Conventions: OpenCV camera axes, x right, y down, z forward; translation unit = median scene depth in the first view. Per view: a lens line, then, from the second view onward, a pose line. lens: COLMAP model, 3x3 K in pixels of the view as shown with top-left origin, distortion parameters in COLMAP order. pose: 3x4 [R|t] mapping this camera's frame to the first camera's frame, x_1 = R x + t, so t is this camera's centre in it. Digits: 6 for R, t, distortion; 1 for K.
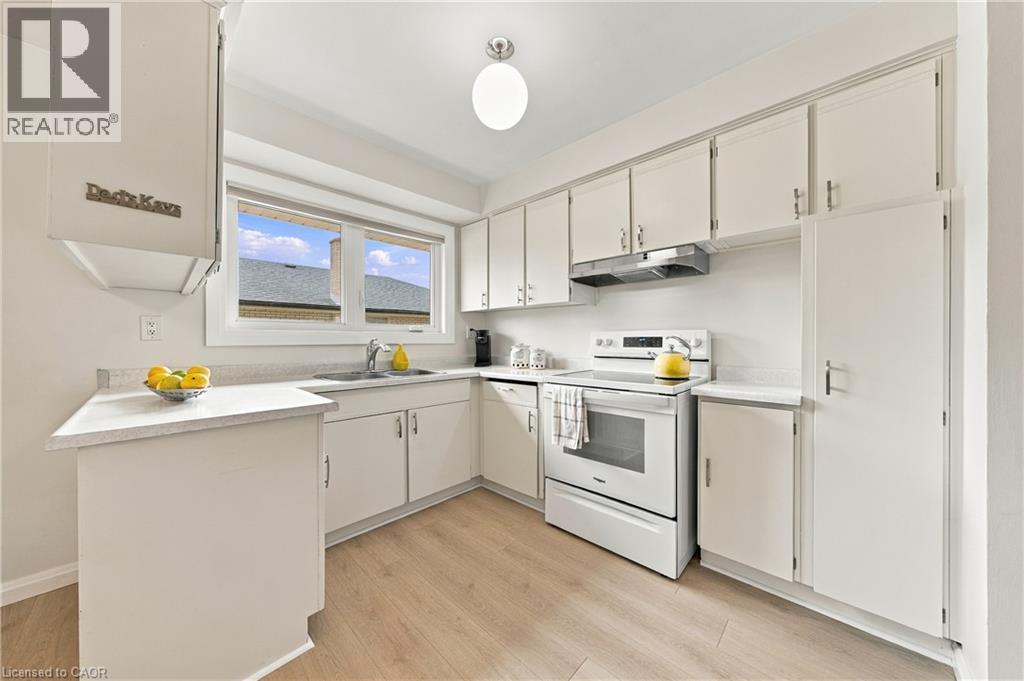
lens RADIAL K [[347.2, 0, 504.0], [0, 347.2, 343.3], [0, 0, 1]] dist [-0.000976, 0.000383]
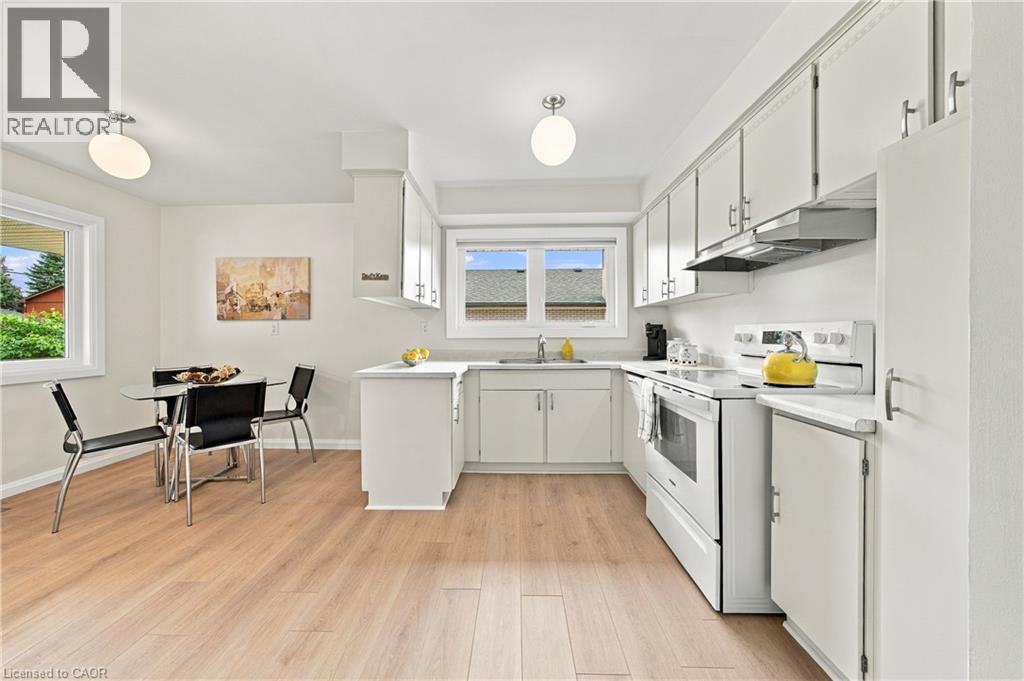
lens RADIAL K [[357.3, 0, 512.0], [0, 357.3, 340.5], [0, 0, 1]] dist [0.000628, 0.000168]
pose [[0.685492, 0.011544, -0.727989, 0.596236], [-0.003619, 0.999916, 0.012448, -0.004979], [0.728071, -0.005898, 0.685476, 0.009403]]
